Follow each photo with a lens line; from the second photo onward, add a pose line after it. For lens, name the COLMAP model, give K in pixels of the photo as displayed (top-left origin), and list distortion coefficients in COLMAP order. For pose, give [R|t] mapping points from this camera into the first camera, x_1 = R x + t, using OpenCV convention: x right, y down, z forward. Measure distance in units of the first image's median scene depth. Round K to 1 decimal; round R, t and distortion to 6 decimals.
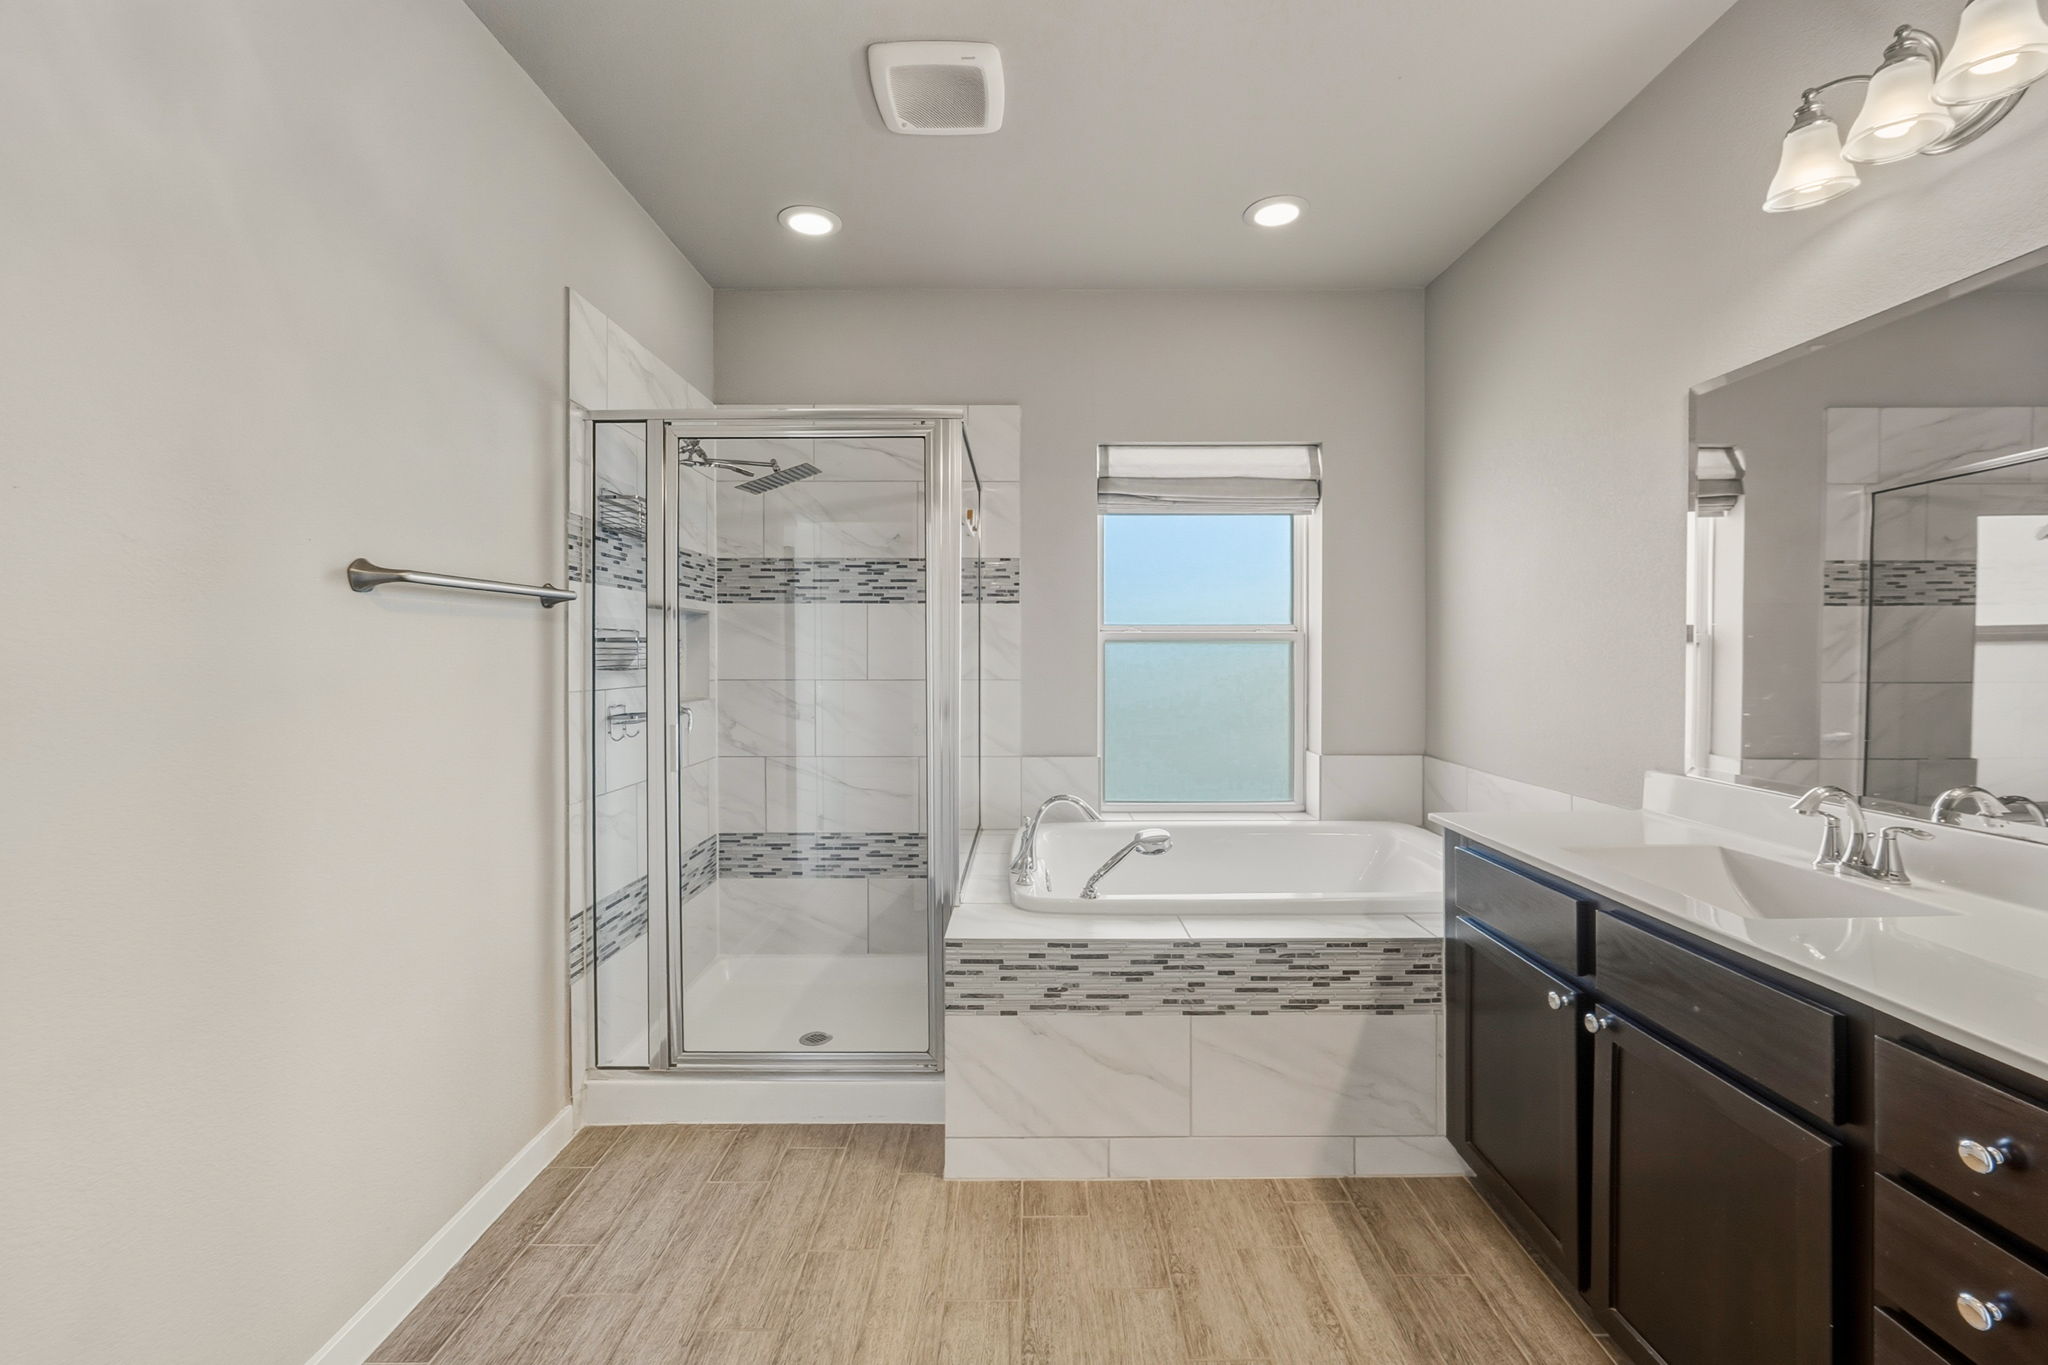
lens RADIAL K [[872.7, 0, 1031.4], [0, 872.7, 665.5], [0, 0, 1]] dist [-0.002816, 0.000020]
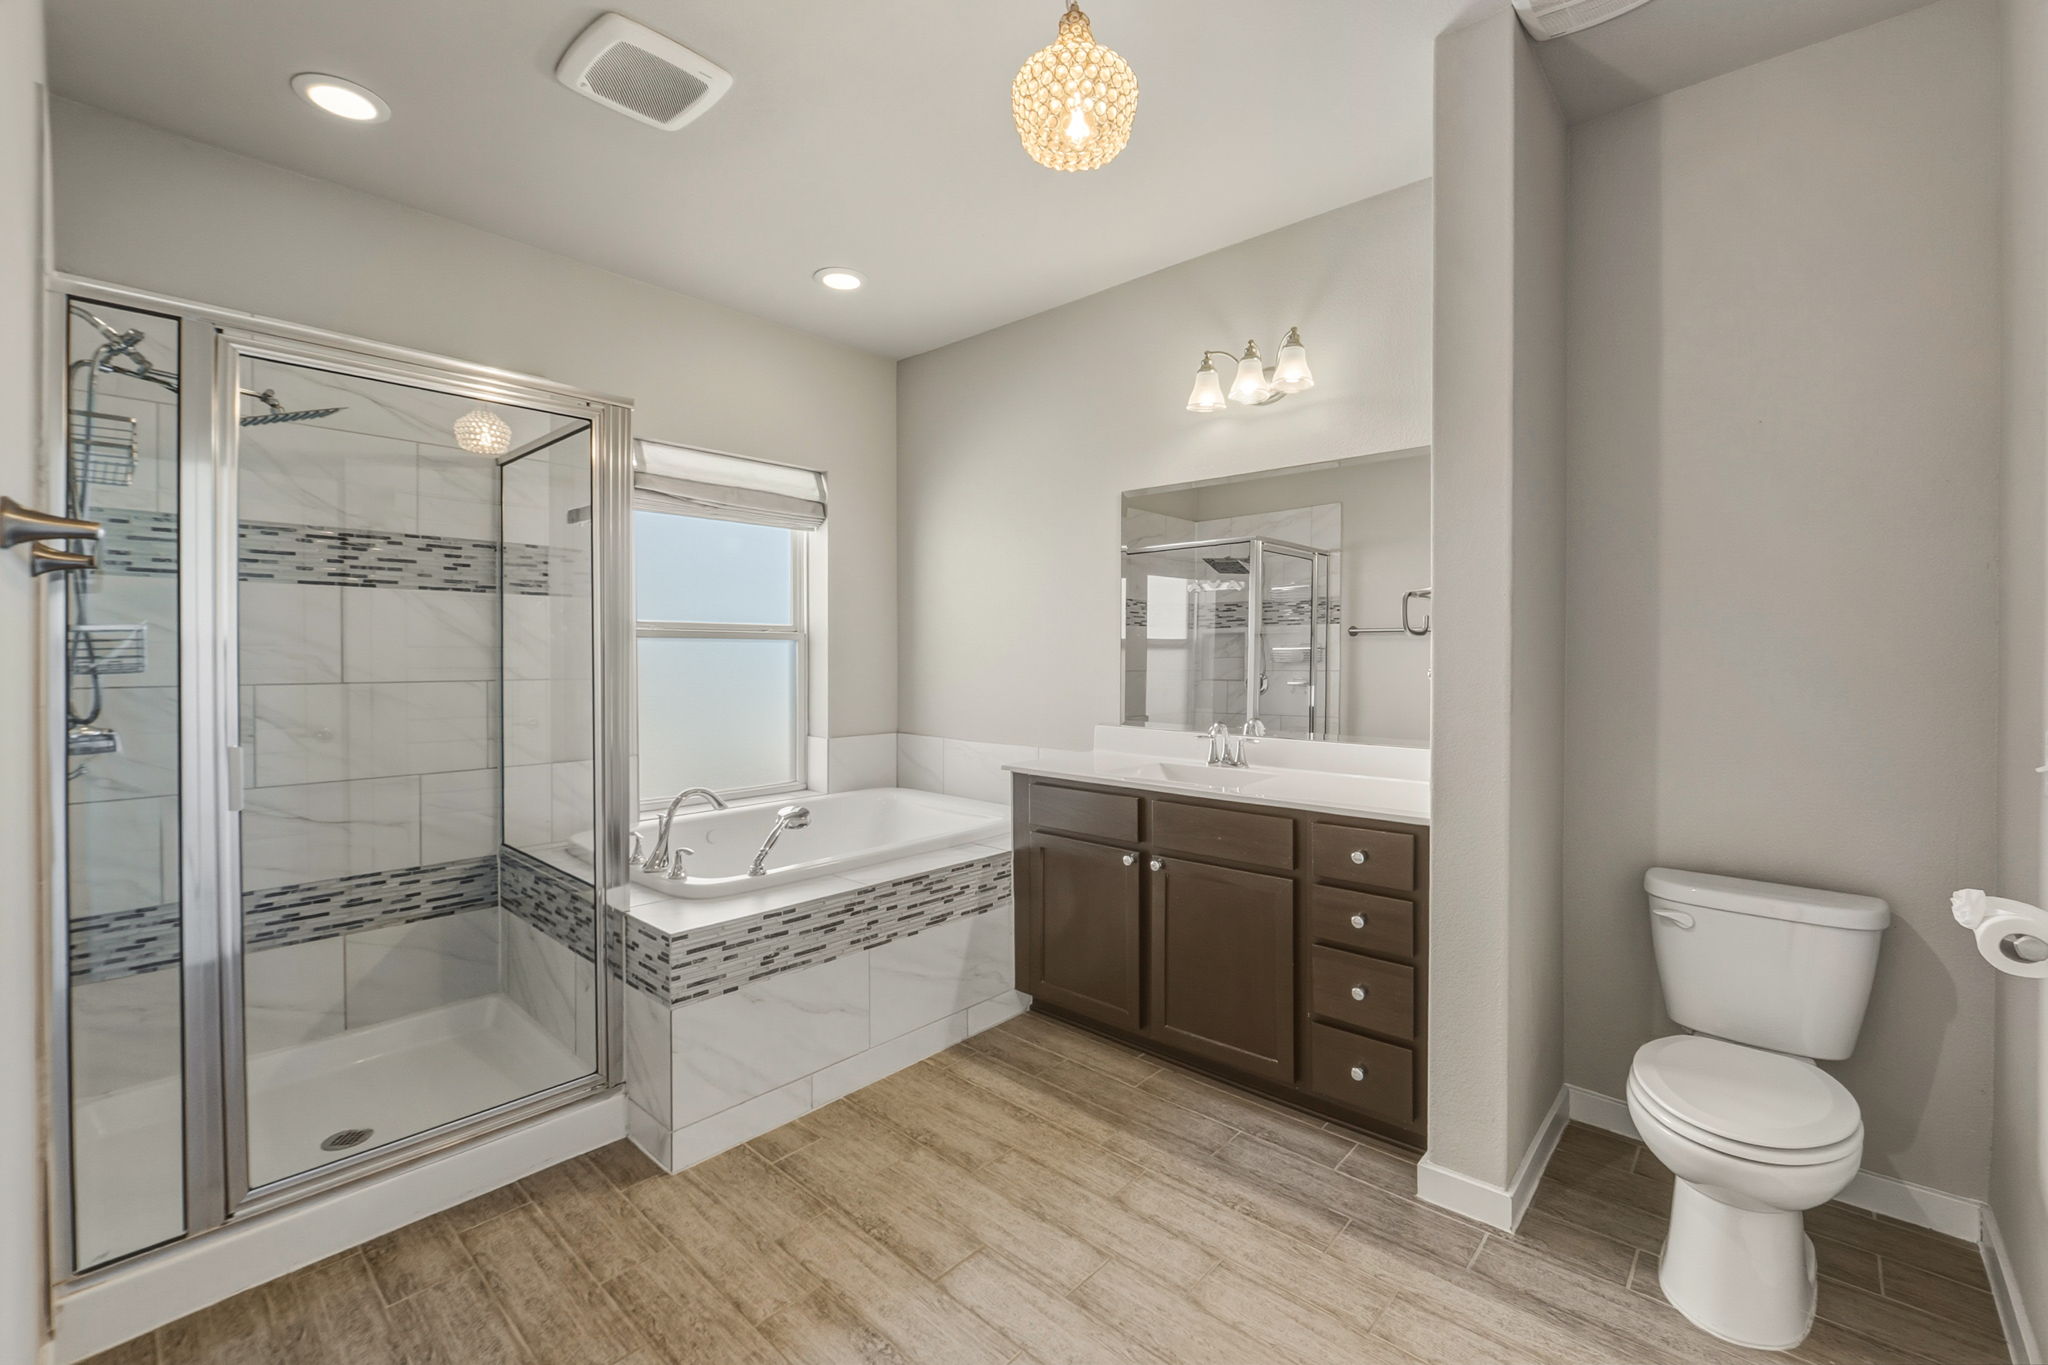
lens RADIAL K [[872.7, 0, 1031.4], [0, 872.7, 665.5], [0, 0, 1]] dist [-0.002816, 0.000020]
pose [[0.666529, -0.008791, 0.745427, -0.567742], [0.008120, 0.999957, 0.004532, 0.003175], [-0.745435, 0.003033, 0.666572, 0.022050]]
